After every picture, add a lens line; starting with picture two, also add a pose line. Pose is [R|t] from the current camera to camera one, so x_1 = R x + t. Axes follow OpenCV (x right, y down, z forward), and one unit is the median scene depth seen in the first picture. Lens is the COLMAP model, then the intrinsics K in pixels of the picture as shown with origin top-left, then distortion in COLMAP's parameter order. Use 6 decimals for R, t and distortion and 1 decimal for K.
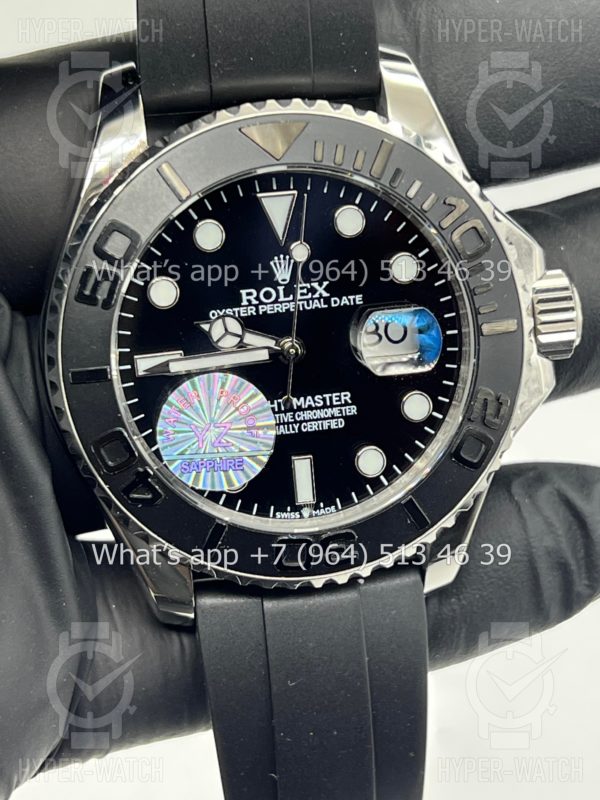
lens RADIAL K [[1872.1, 0, 300.0], [0, 1872.1, 400.0], [0, 0, 1]] dist [0.265620, 0.060312]
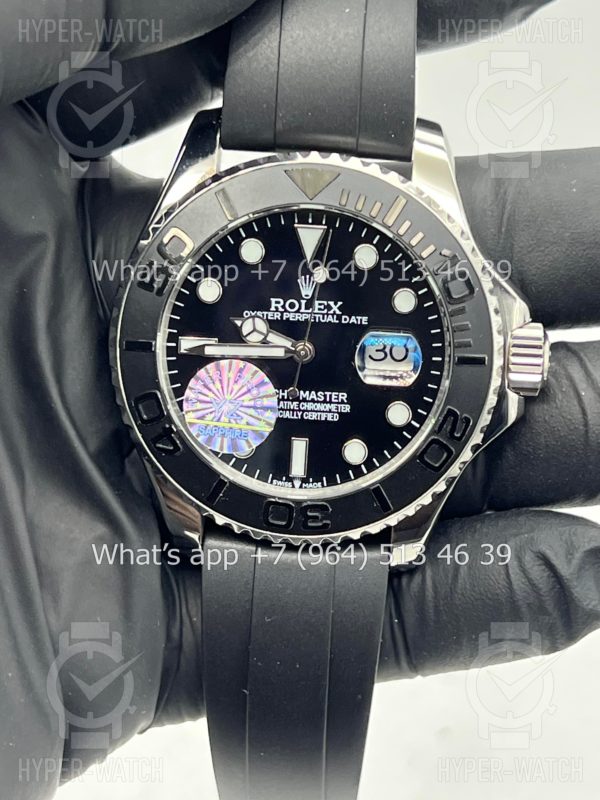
lens RADIAL K [[1872.1, 0, 300.0], [0, 1872.1, 400.0], [0, 0, 1]] dist [0.265620, 0.060312]
pose [[0.975060, 0.161803, -0.151915, 0.186947], [-0.164007, 0.986457, -0.002008, 0.007648], [0.149532, 0.026873, 0.988392, -0.228361]]
